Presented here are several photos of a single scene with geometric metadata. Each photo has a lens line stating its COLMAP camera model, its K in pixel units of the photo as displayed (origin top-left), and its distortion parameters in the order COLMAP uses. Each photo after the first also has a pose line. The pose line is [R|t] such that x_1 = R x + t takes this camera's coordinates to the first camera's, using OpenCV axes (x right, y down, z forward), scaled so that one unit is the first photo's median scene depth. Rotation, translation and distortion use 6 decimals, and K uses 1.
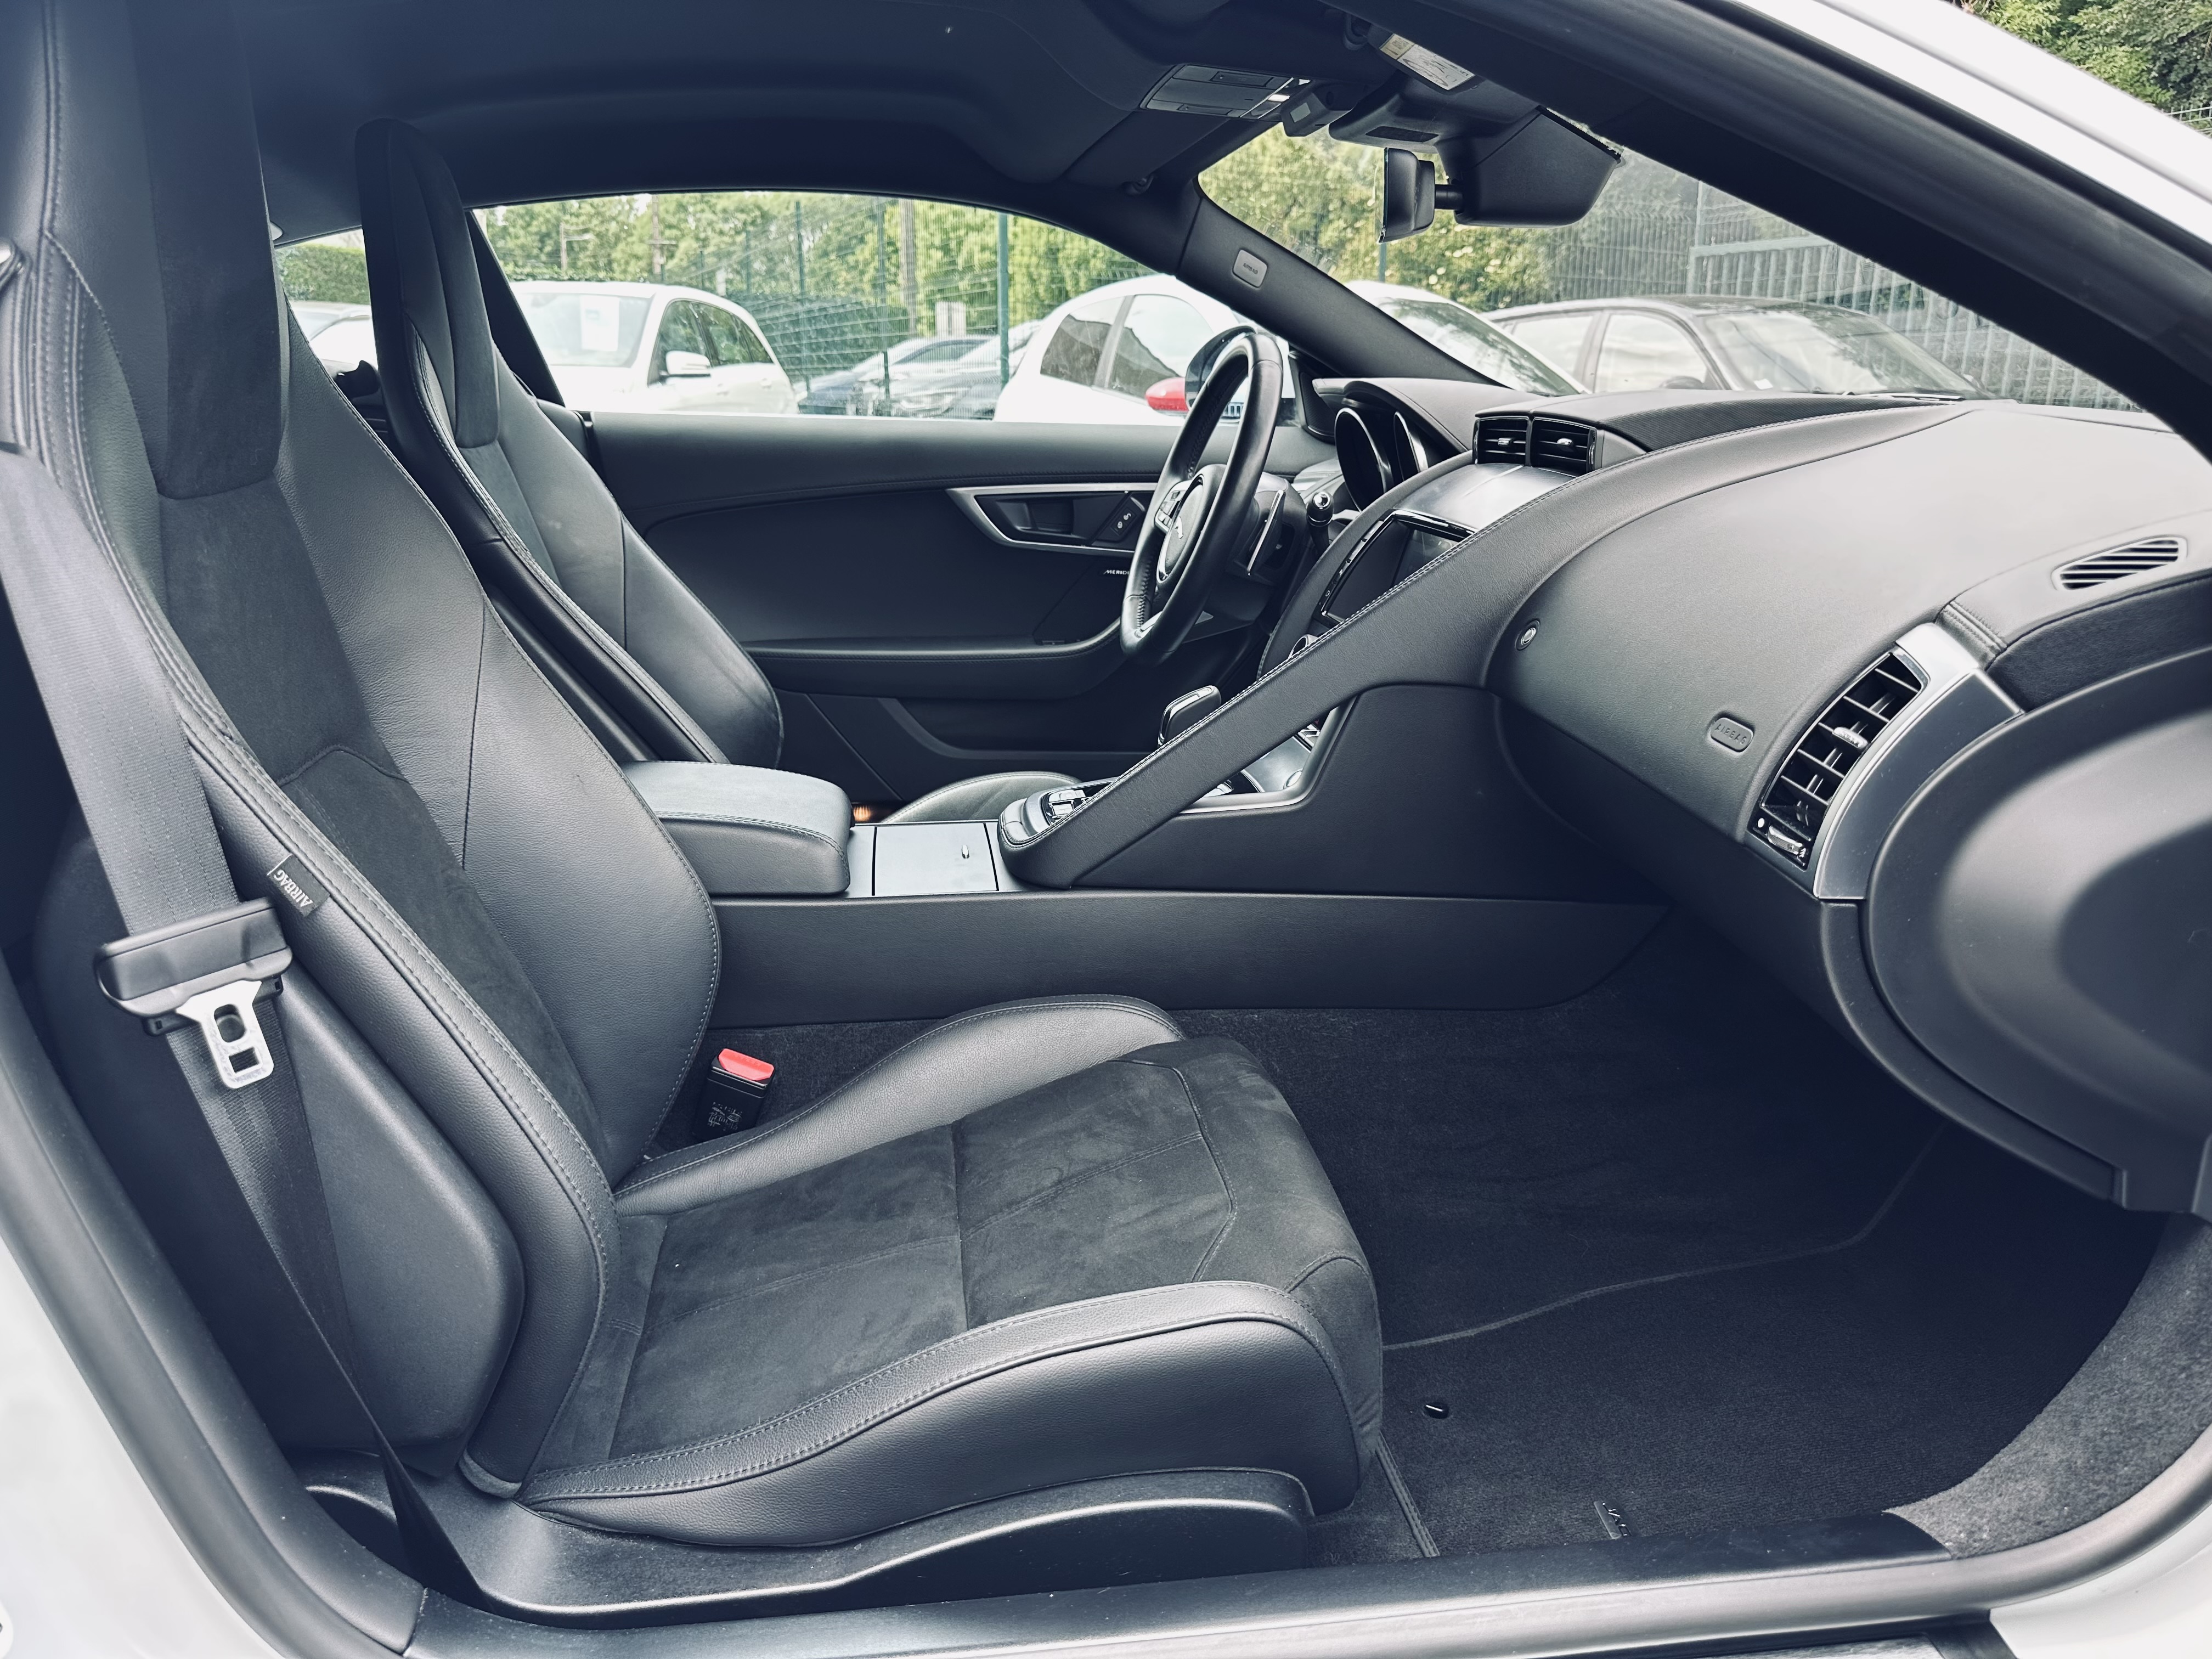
lens RADIAL K [[1599.1, 0, 1142.9], [0, 1599.1, 819.0], [0, 0, 1]] dist [0.032387, -0.048939]
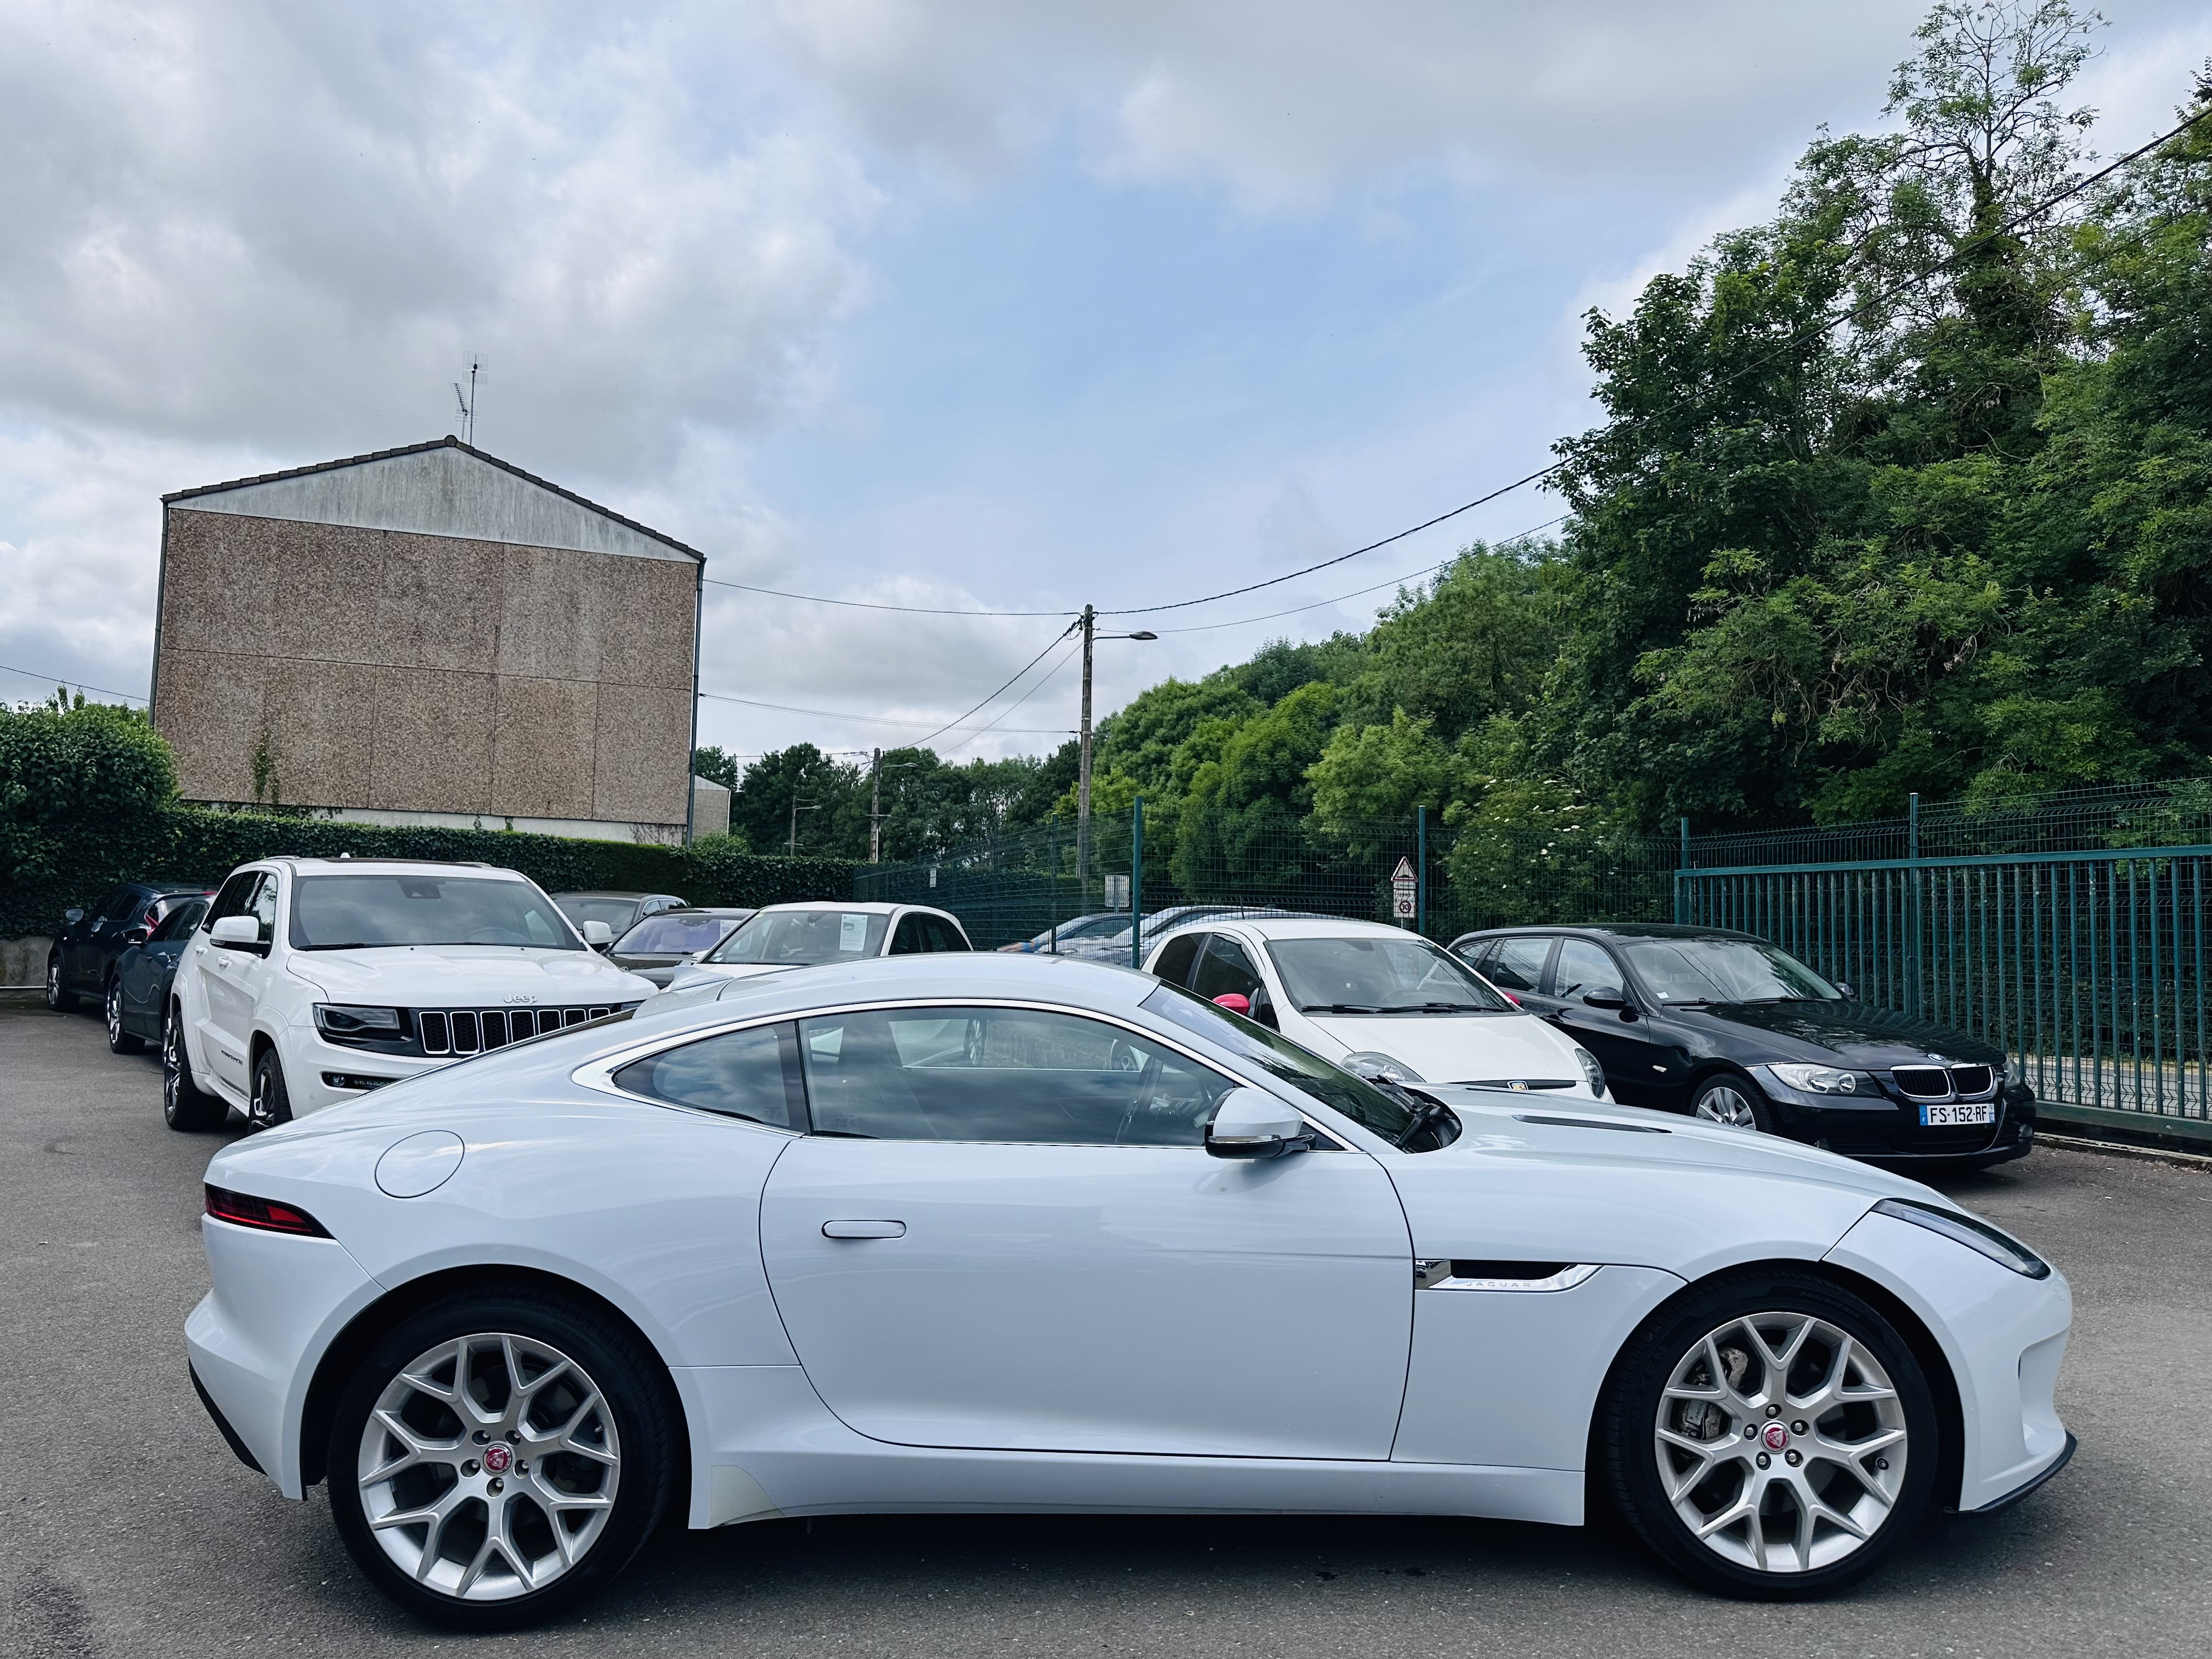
lens RADIAL K [[1599.1, 0, 1095.4], [0, 1599.1, 793.6], [0, 0, 1]] dist [0.032387, -0.048939]
pose [[0.990754, -0.009904, -0.135310, 0.571581], [-0.036205, 0.941864, -0.334037, 0.357729], [0.130752, 0.335847, 0.932797, -2.872825]]
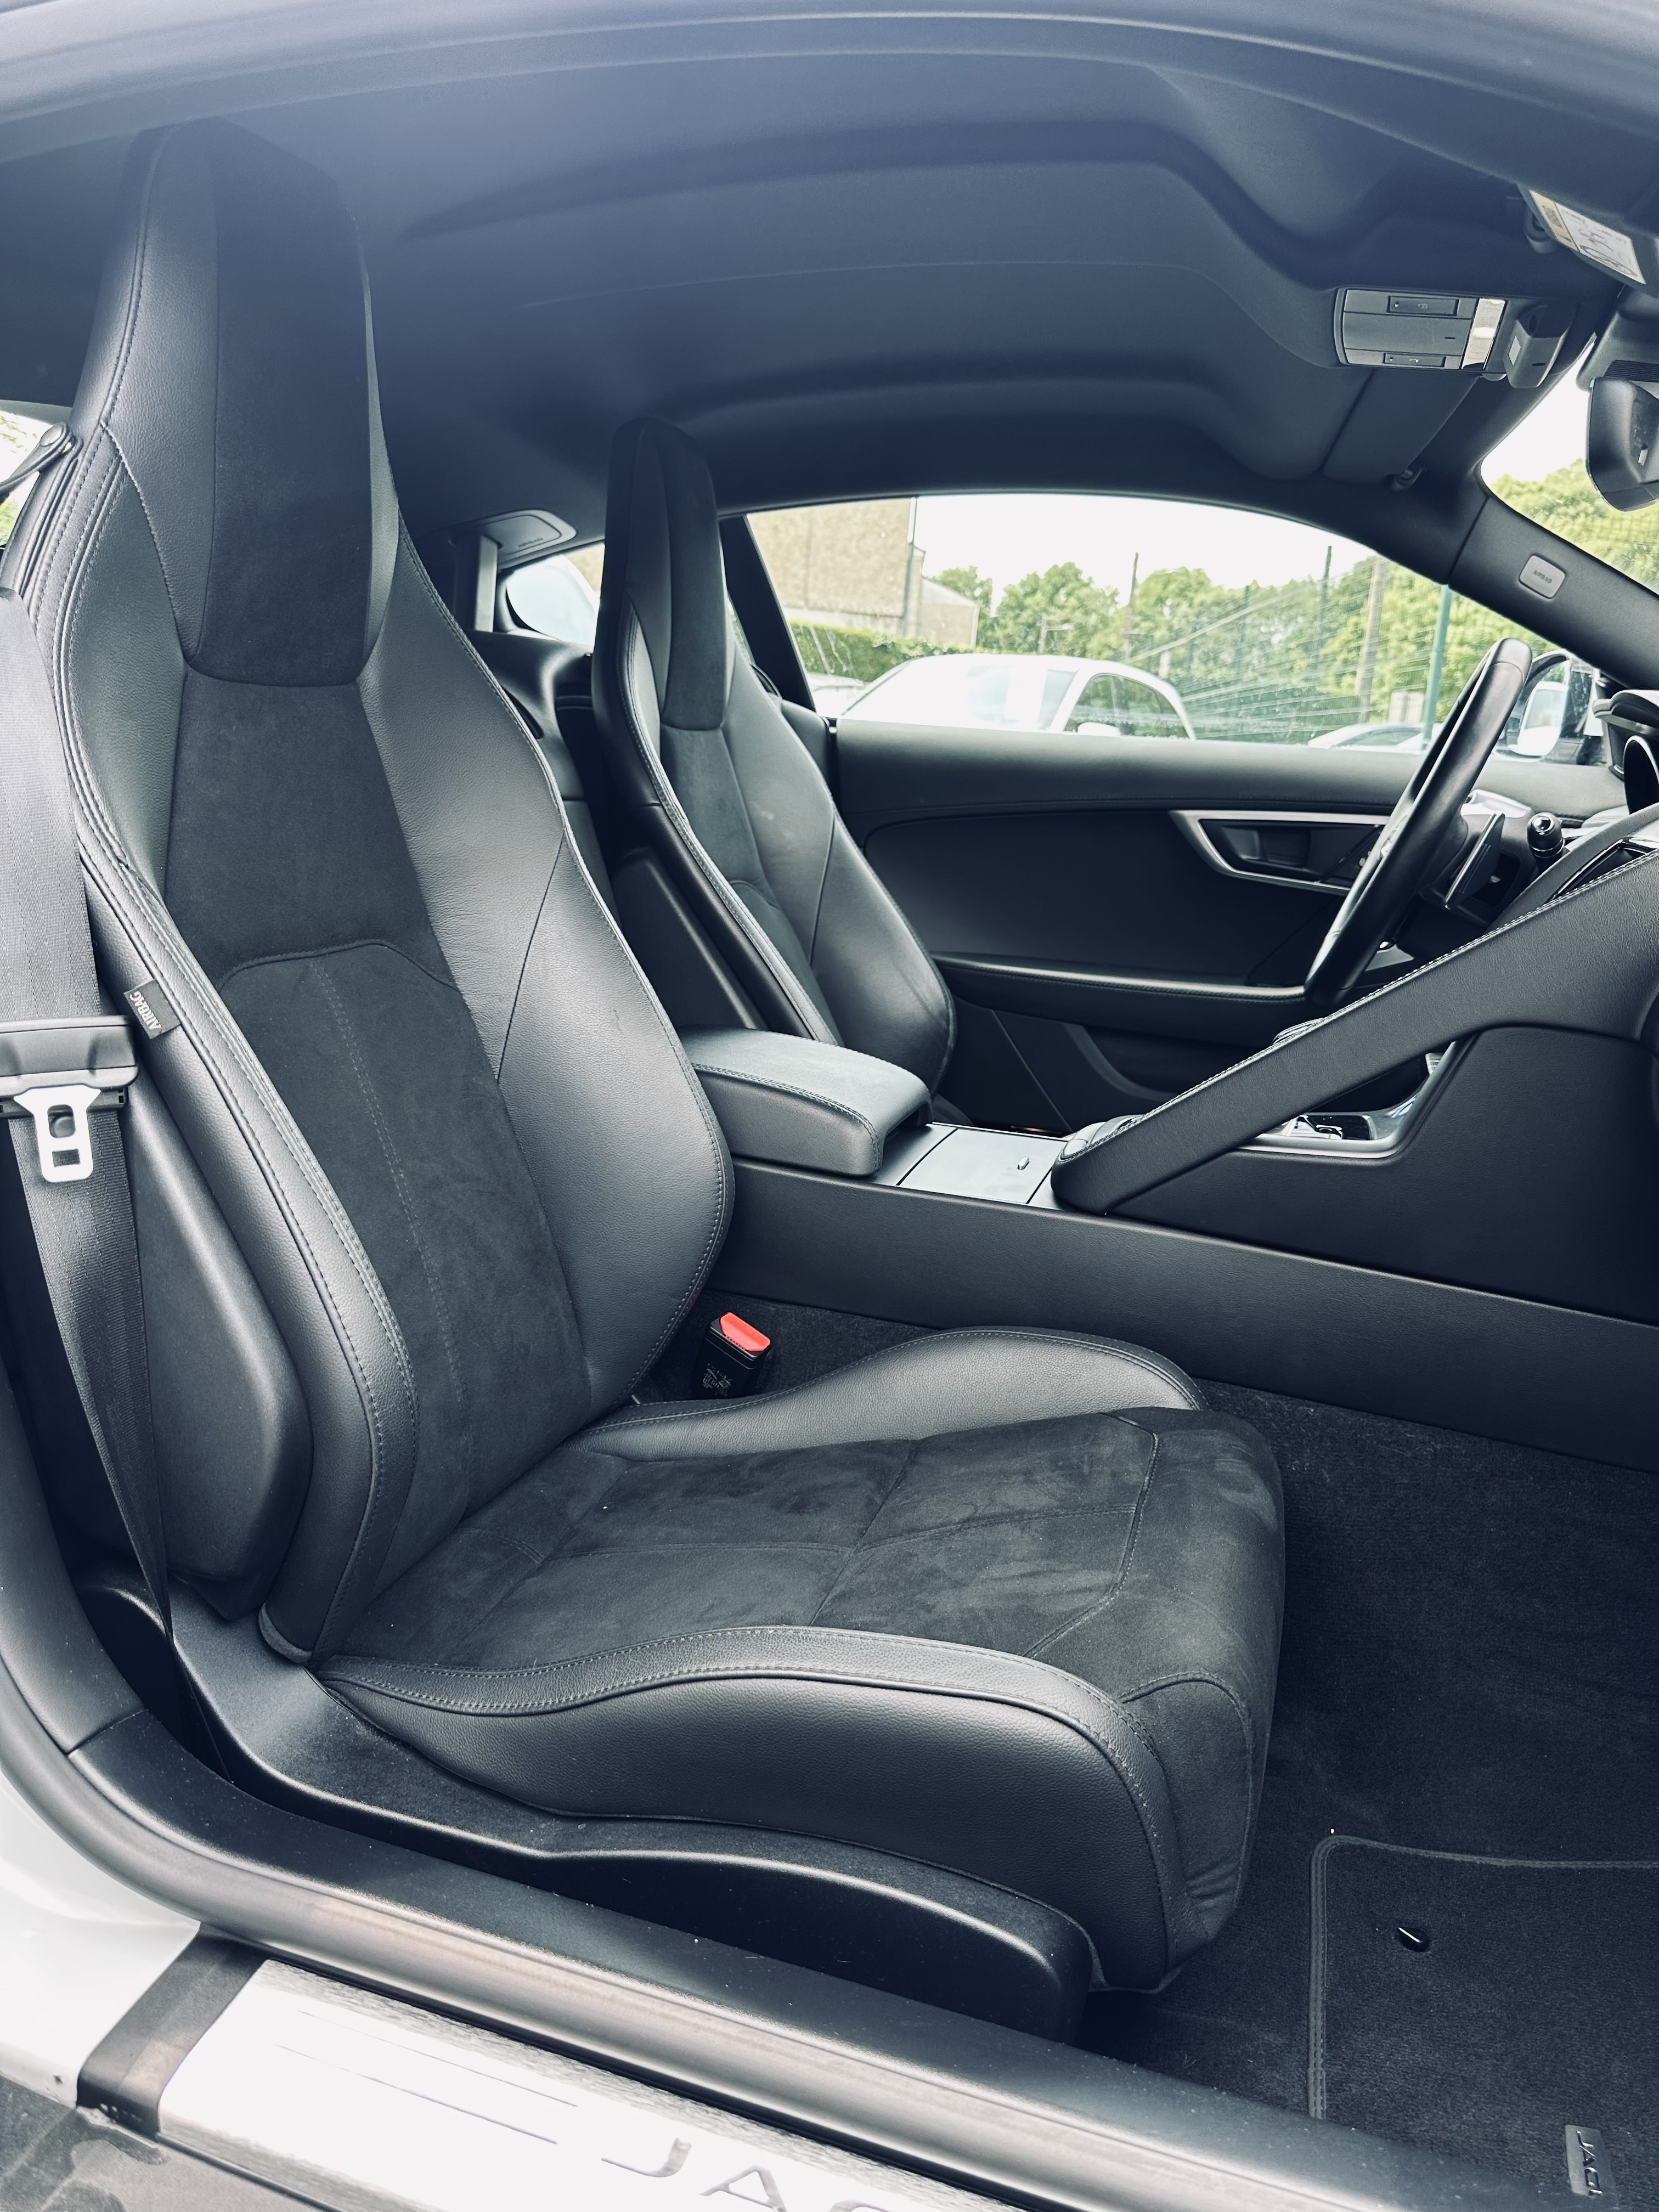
lens RADIAL K [[1599.1, 0, 829.7], [0, 1599.1, 1106.1], [0, 0, 1]] dist [0.032387, -0.048939]
pose [[0.896492, 0.142209, -0.419617, 0.187018], [-0.166976, 0.985700, -0.022681, 0.030144], [0.410391, 0.090399, 0.907418, 0.126997]]
